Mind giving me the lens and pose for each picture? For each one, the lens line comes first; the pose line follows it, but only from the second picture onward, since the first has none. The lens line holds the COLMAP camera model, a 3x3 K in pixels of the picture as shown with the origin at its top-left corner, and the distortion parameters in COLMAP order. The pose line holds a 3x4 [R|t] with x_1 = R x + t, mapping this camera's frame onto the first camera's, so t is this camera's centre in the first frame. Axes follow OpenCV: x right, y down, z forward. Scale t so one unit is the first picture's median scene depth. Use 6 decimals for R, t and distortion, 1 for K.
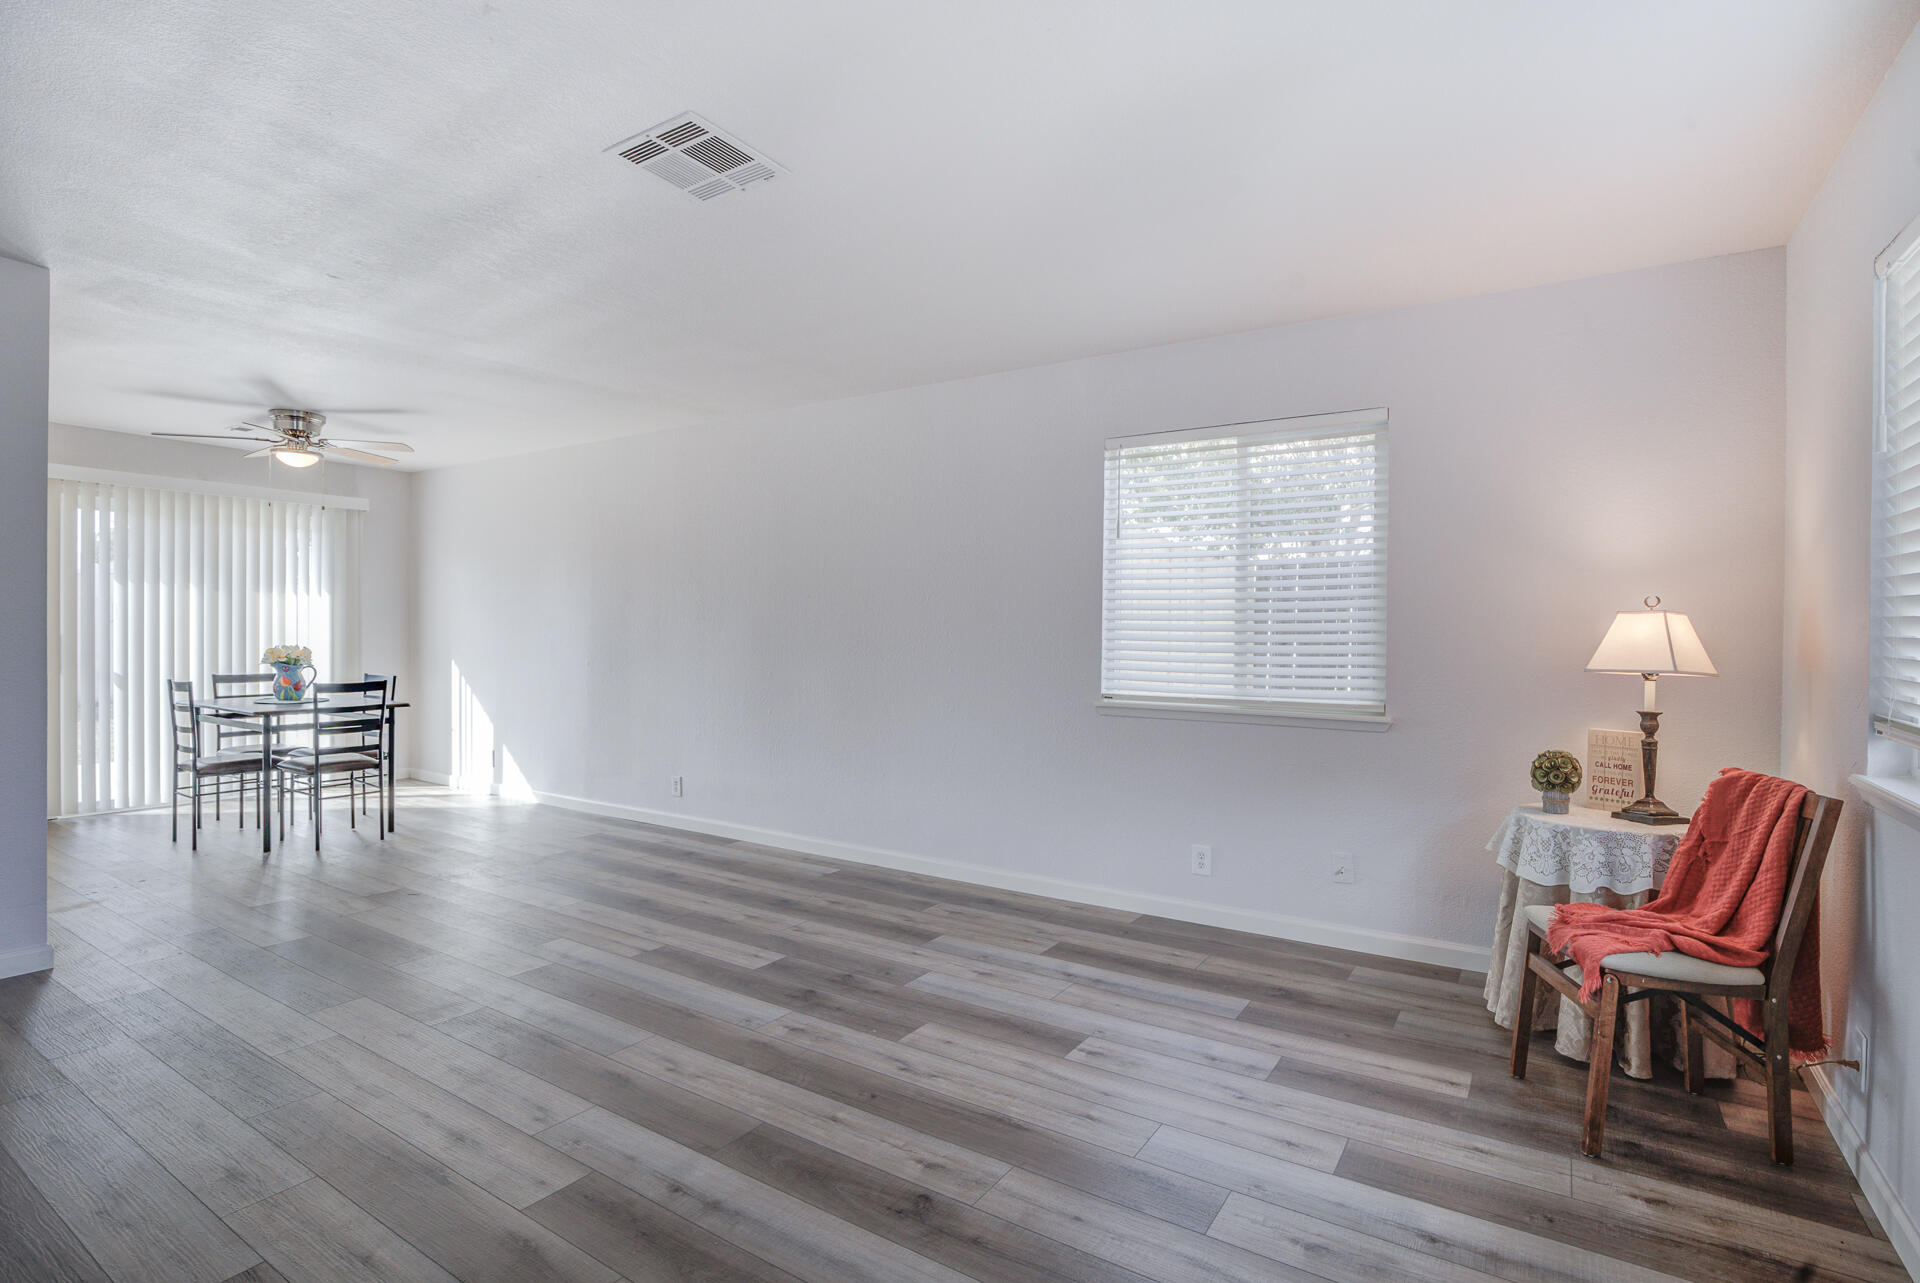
lens RADIAL K [[926.1, 0, 967.3], [0, 926.1, 642.6], [0, 0, 1]] dist [-0.039098, 0.007666]
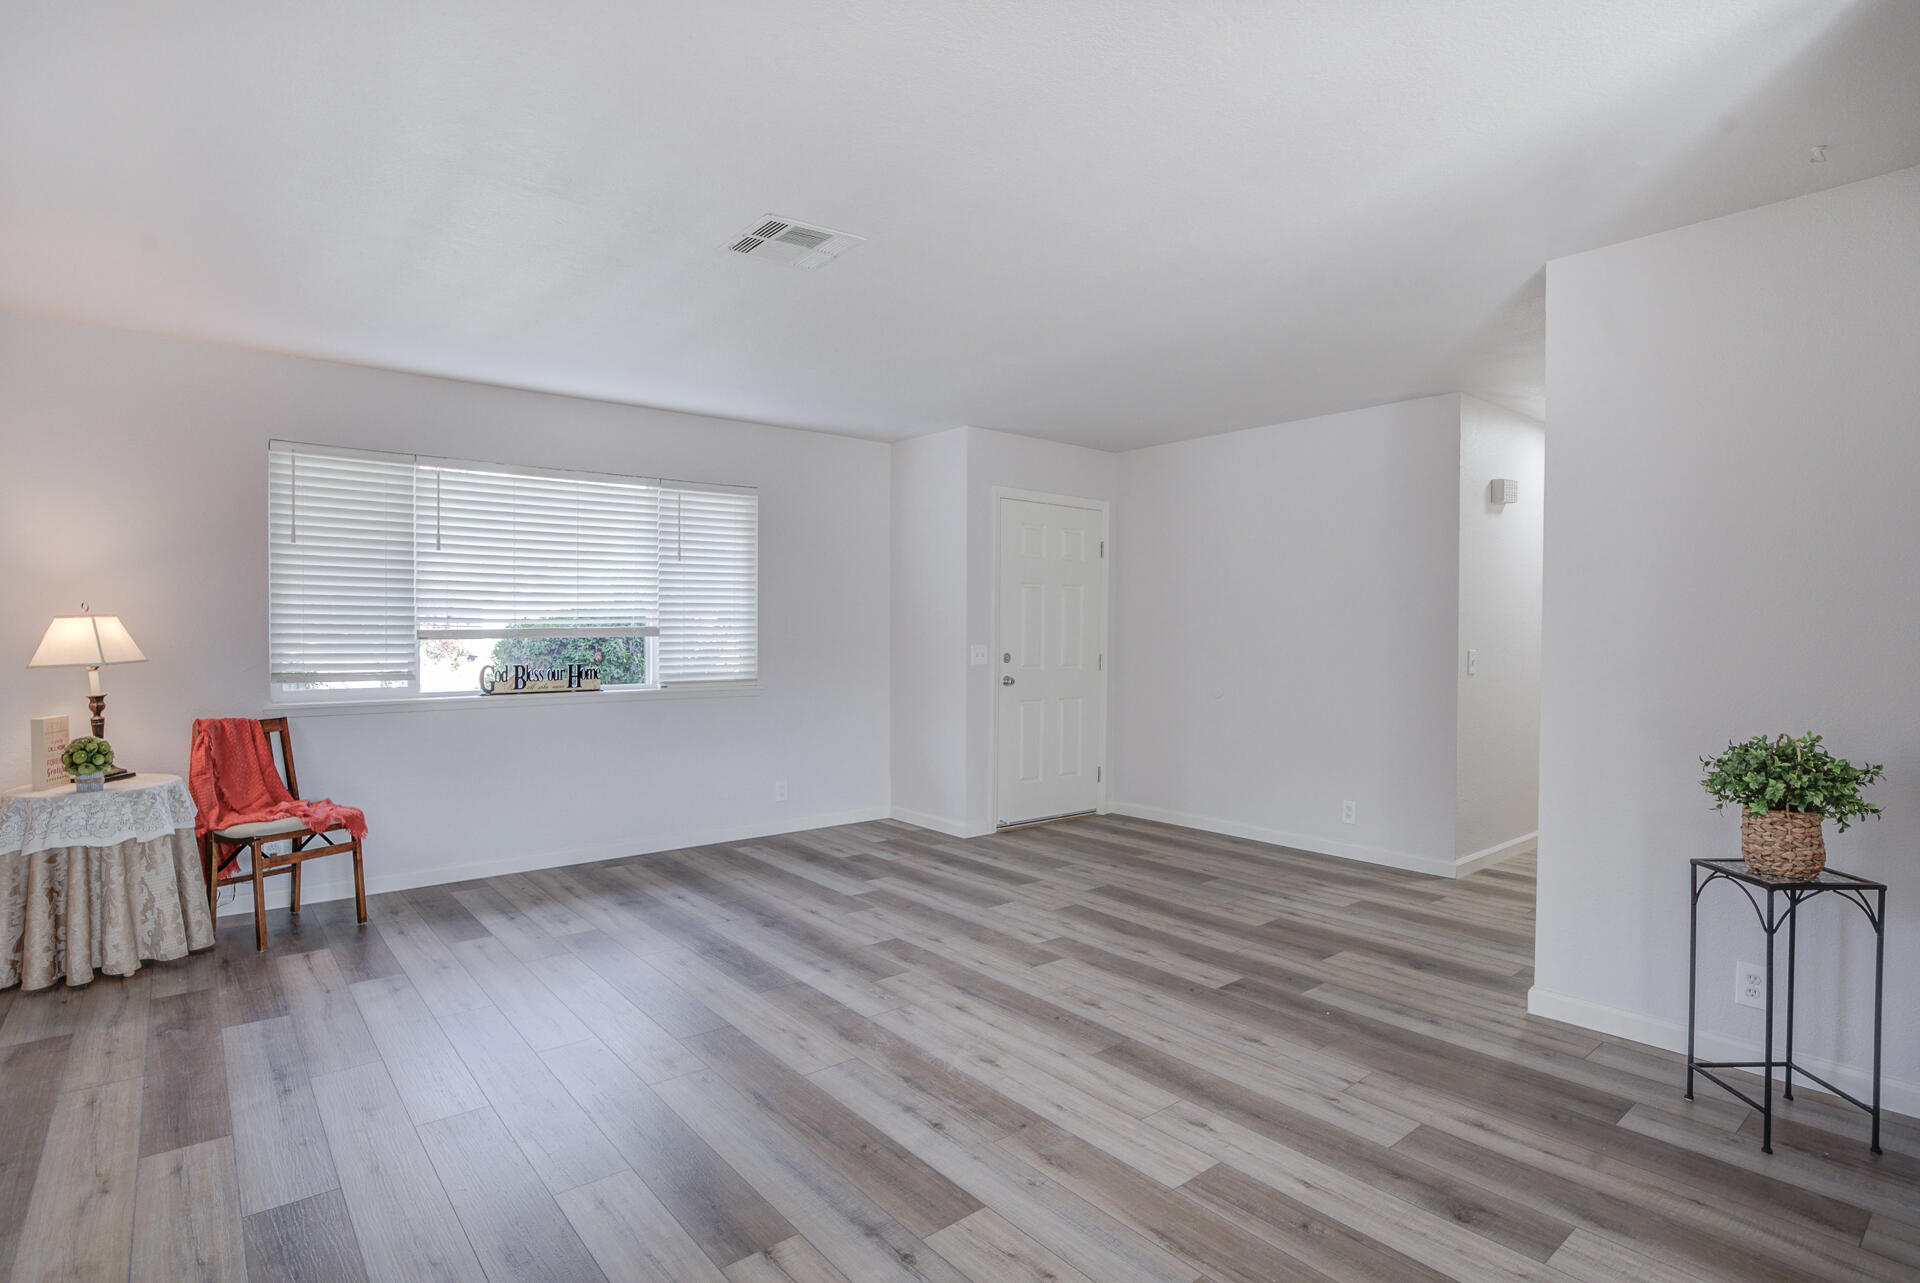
lens RADIAL K [[966.6, 0, 960.0], [0, 966.6, 641.5], [0, 0, 1]] dist [-0.028999, 0.000244]
pose [[-0.951281, -0.018142, 0.307790, -0.786842], [-0.009492, 0.999517, 0.029578, -0.049258], [-0.308178, 0.025216, -0.950994, 1.873621]]
